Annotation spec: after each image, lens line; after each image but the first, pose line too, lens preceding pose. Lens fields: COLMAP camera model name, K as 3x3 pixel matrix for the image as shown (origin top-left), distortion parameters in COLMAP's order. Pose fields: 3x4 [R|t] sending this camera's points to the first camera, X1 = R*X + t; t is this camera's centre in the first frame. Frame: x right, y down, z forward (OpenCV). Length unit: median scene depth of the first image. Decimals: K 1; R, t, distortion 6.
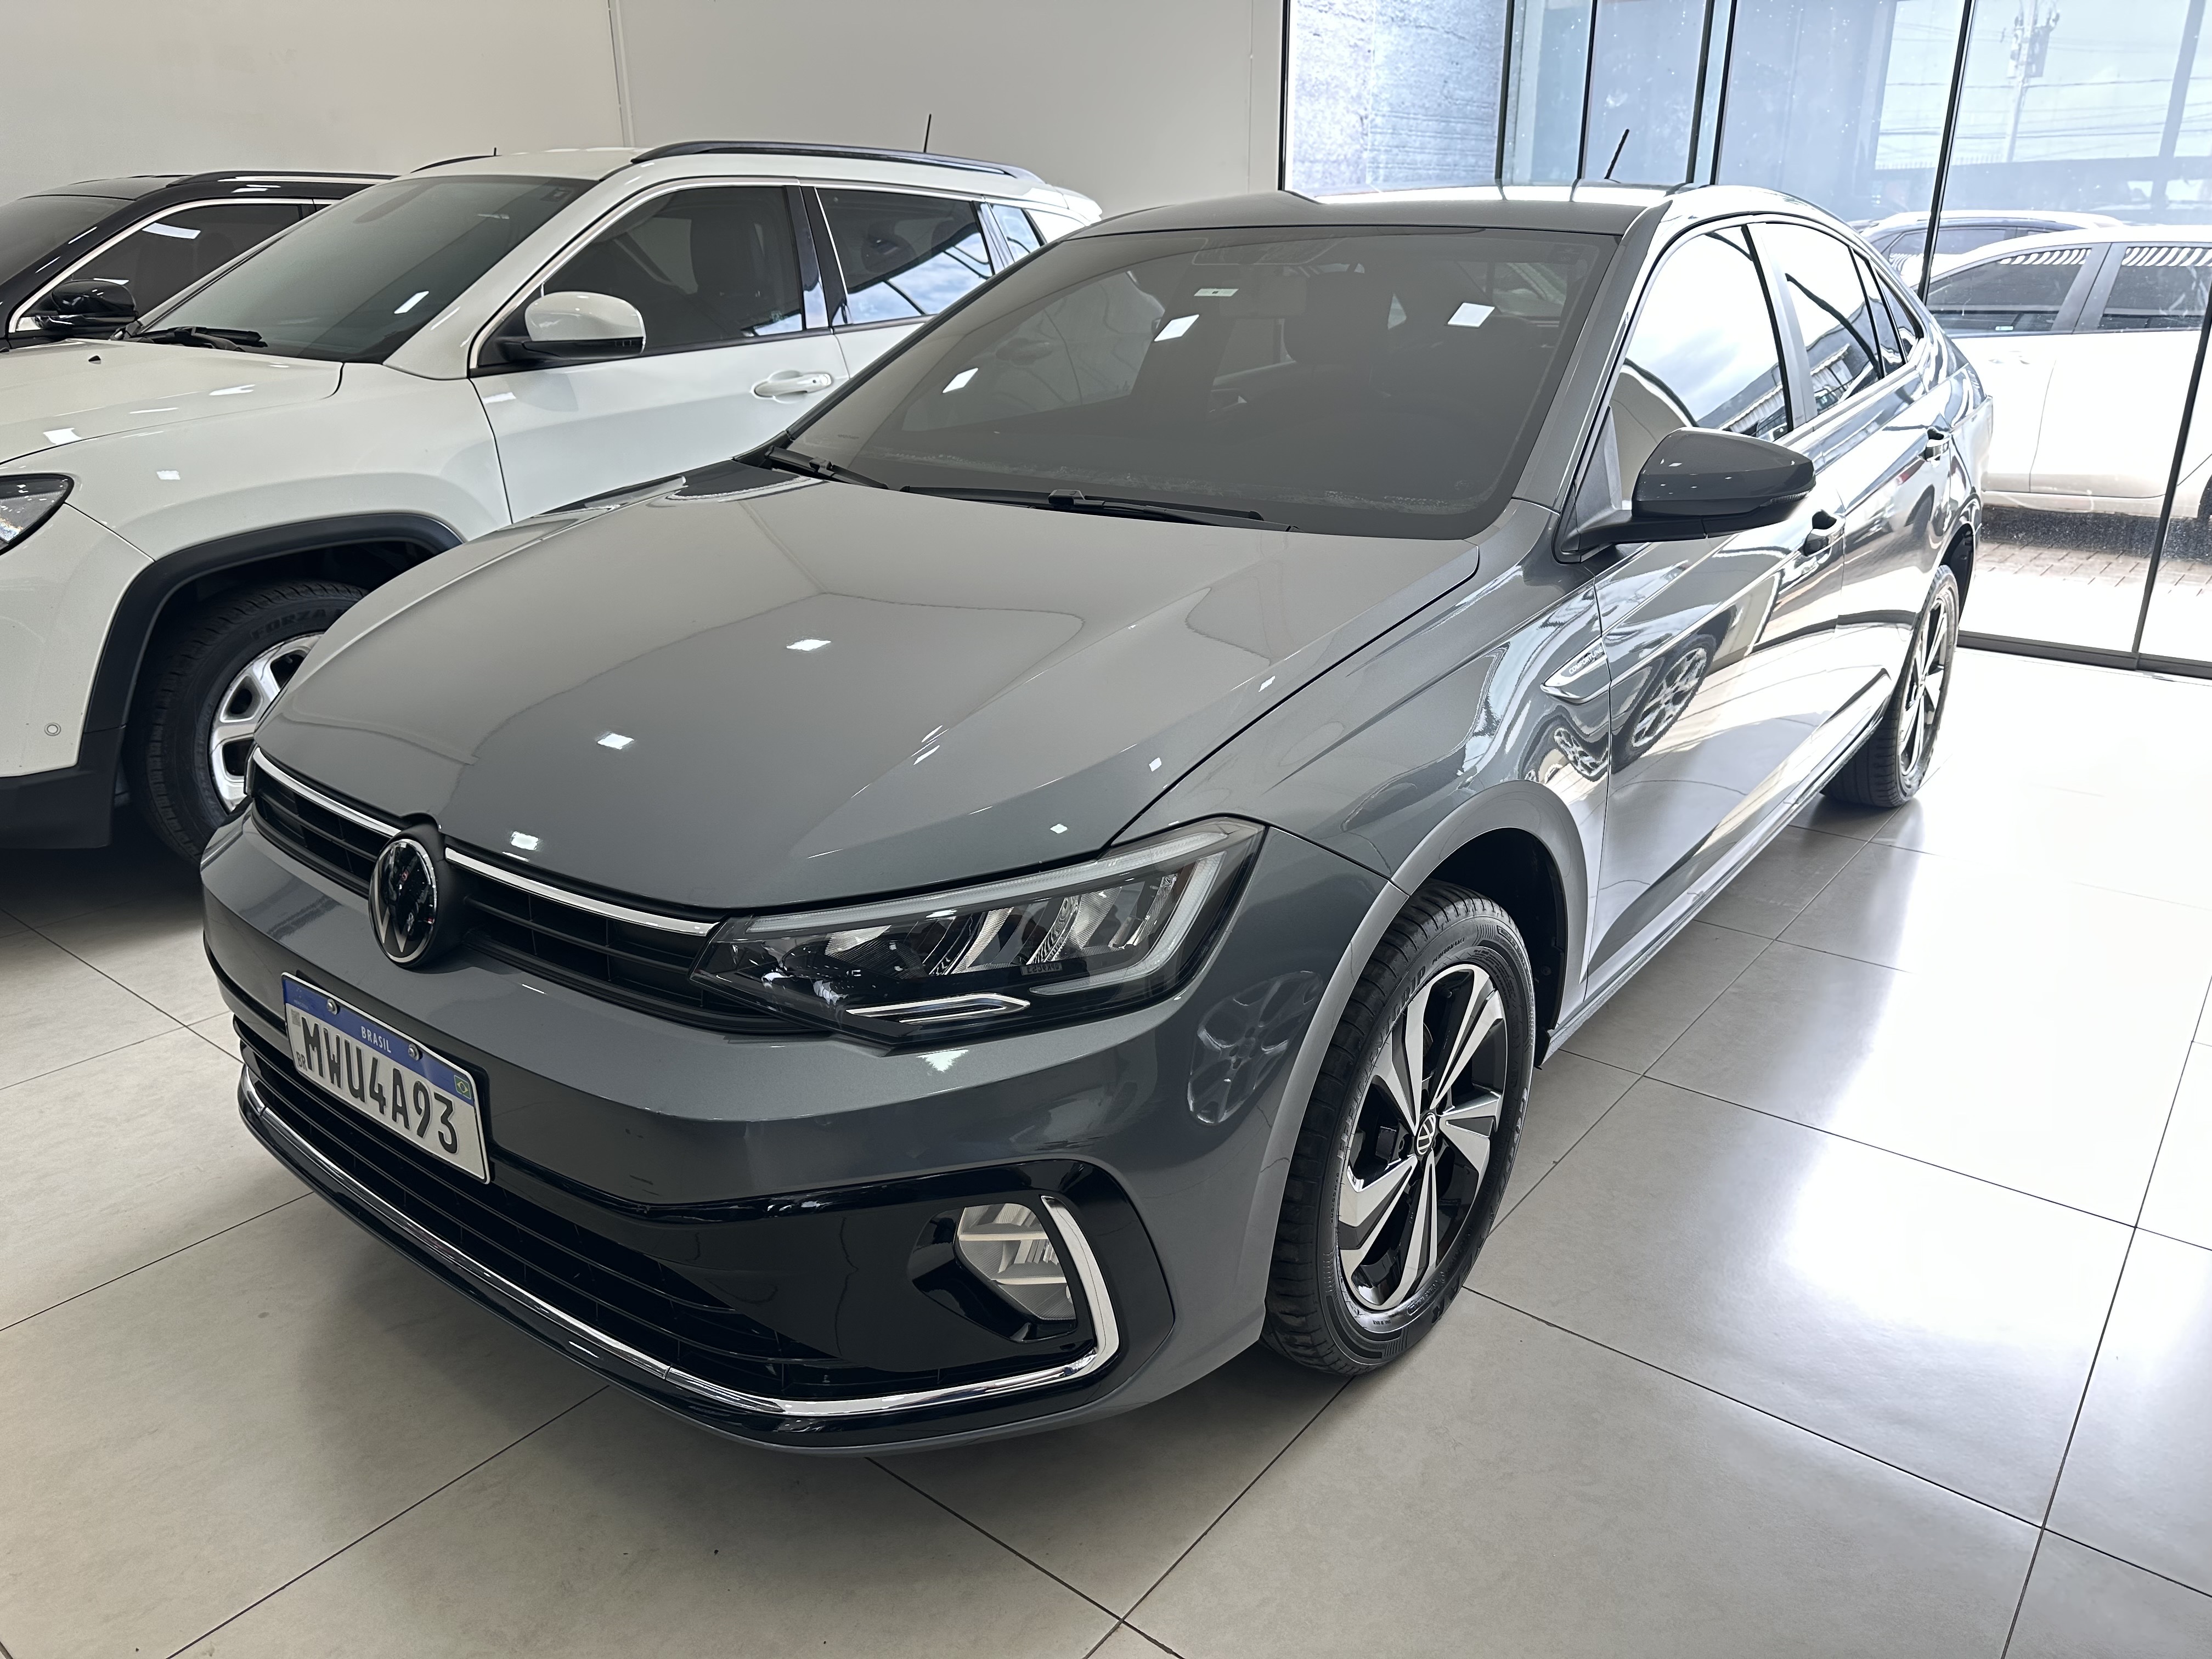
lens RADIAL K [[1581.4, 0, 1109.4], [0, 1581.4, 818.5], [0, 0, 1]] dist [0.020350, -0.019025]
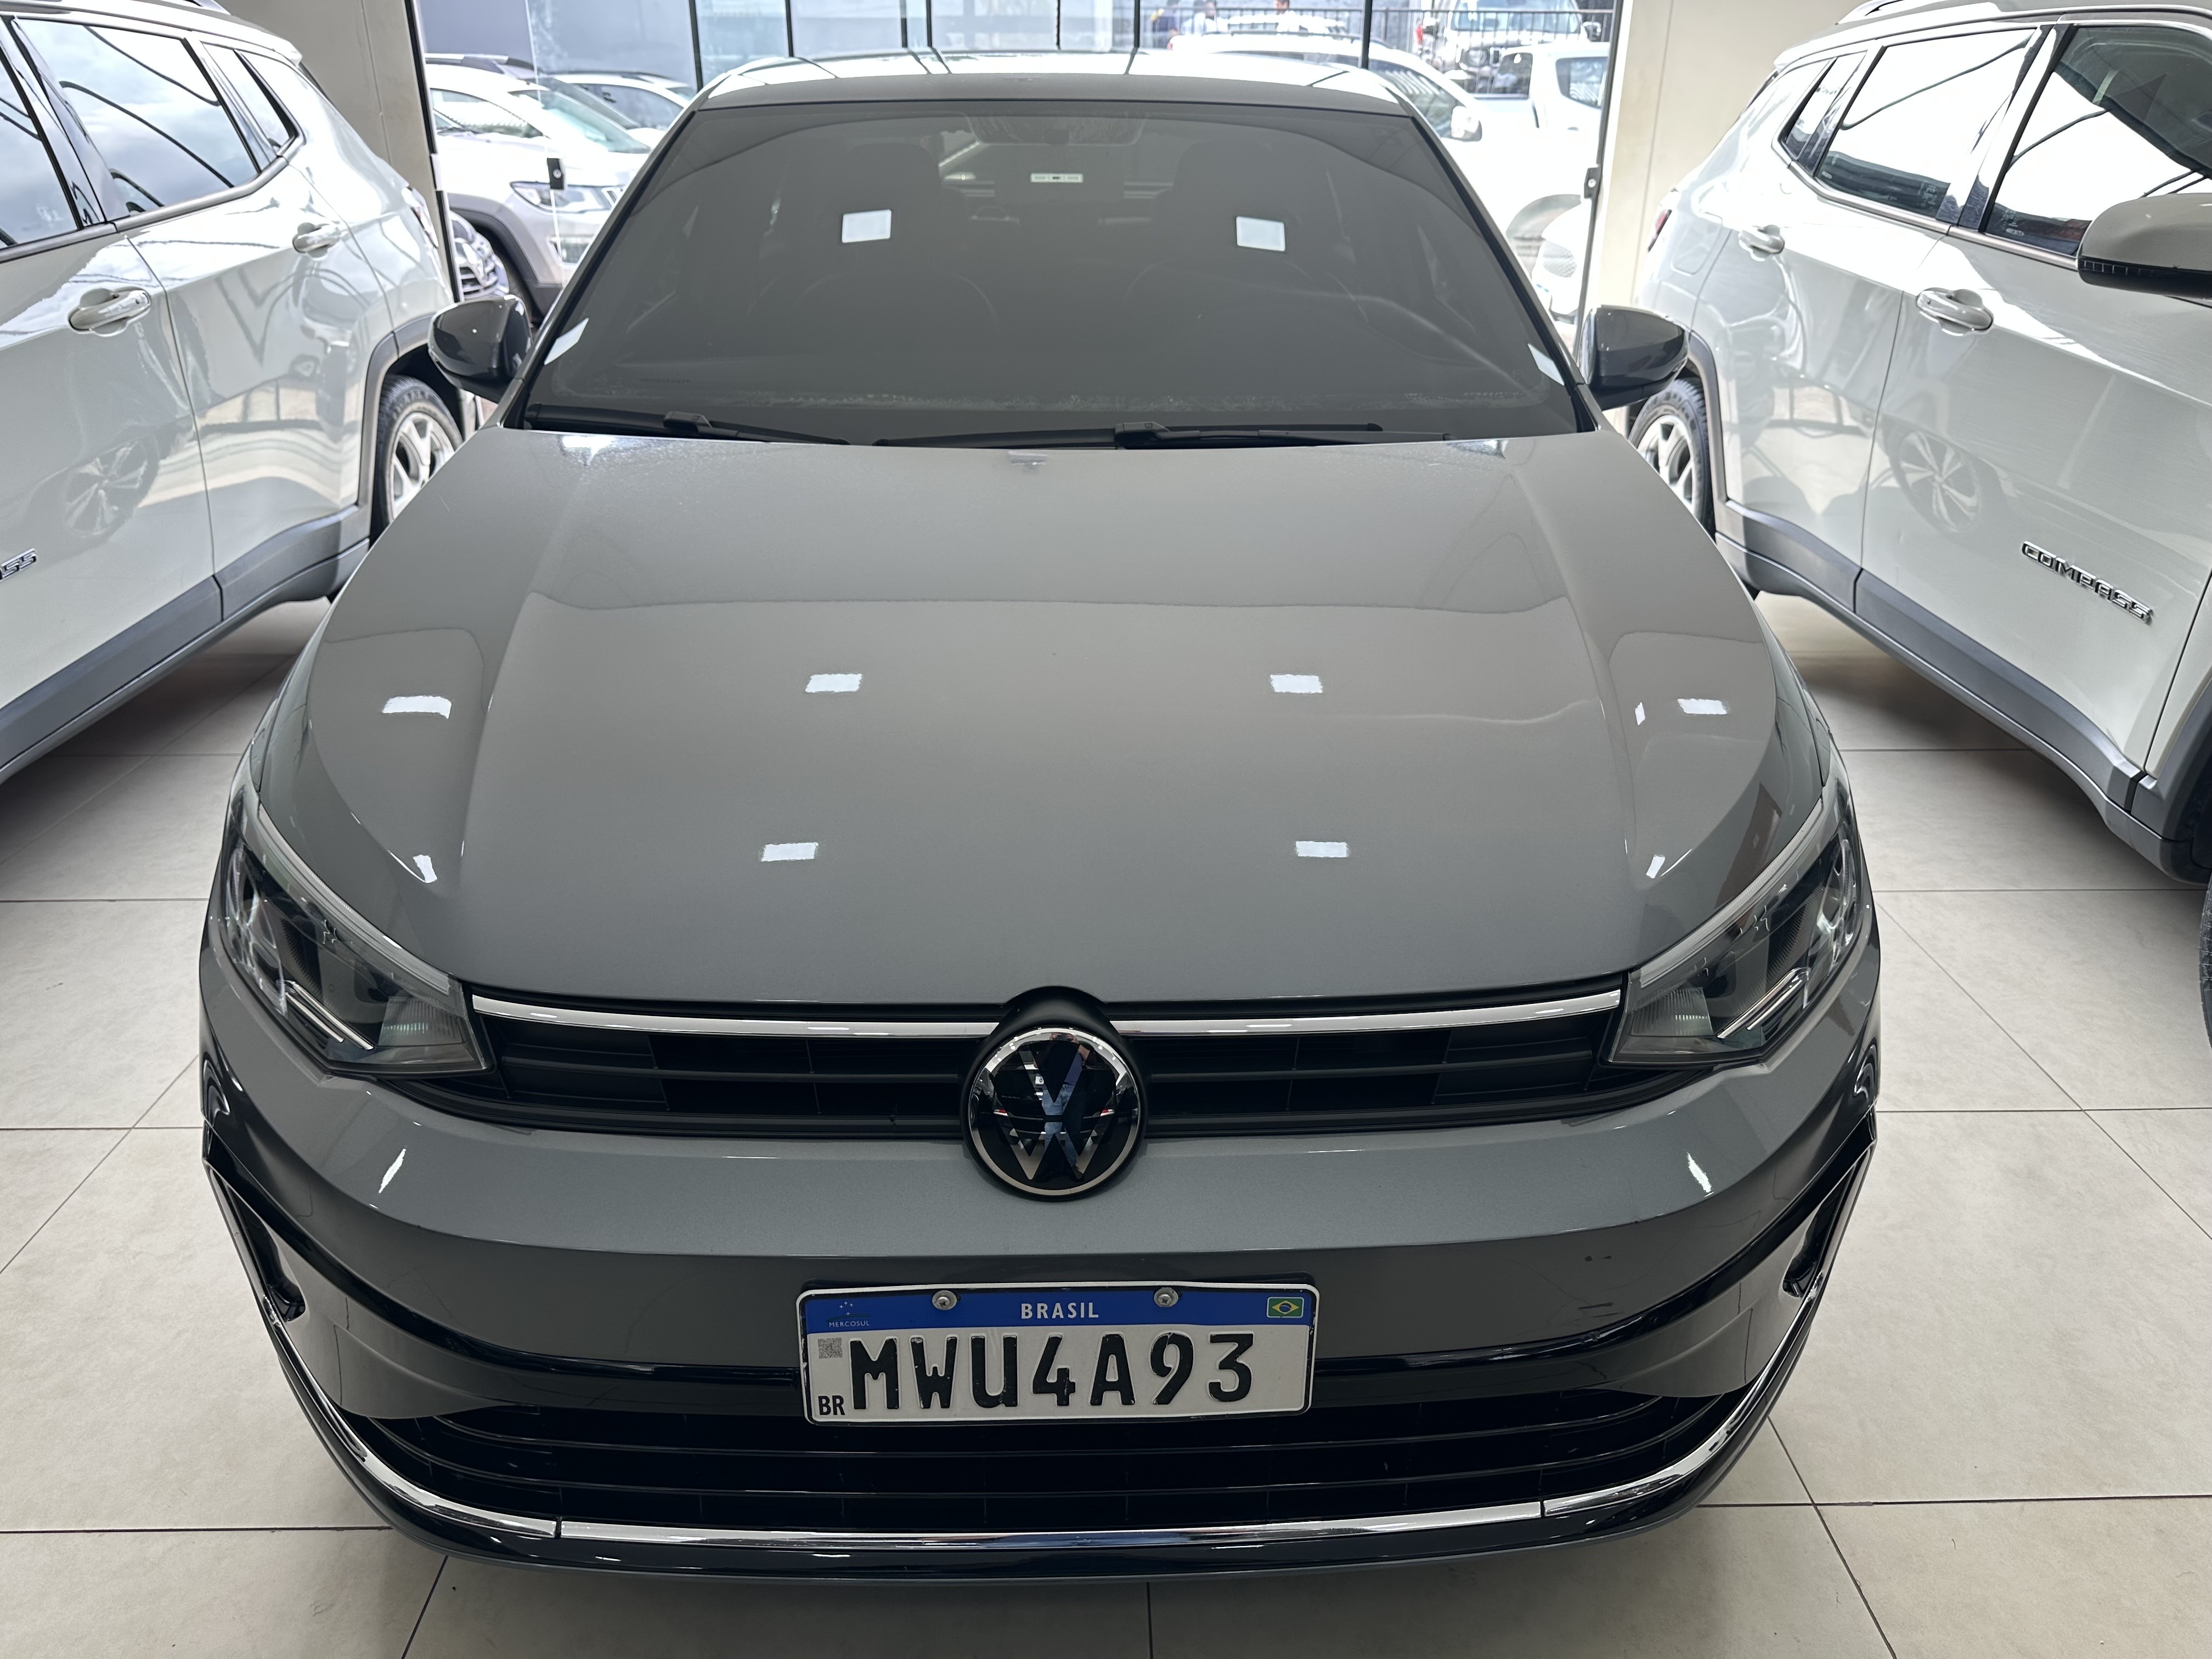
lens RADIAL K [[1581.4, 0, 1107.3], [0, 1581.4, 840.7], [0, 0, 1]] dist [0.020350, -0.019025]
pose [[0.771896, -0.260270, 0.580030, -0.603006], [0.205041, 0.965524, 0.160383, -0.129642], [-0.601776, -0.004869, 0.798650, 0.321114]]
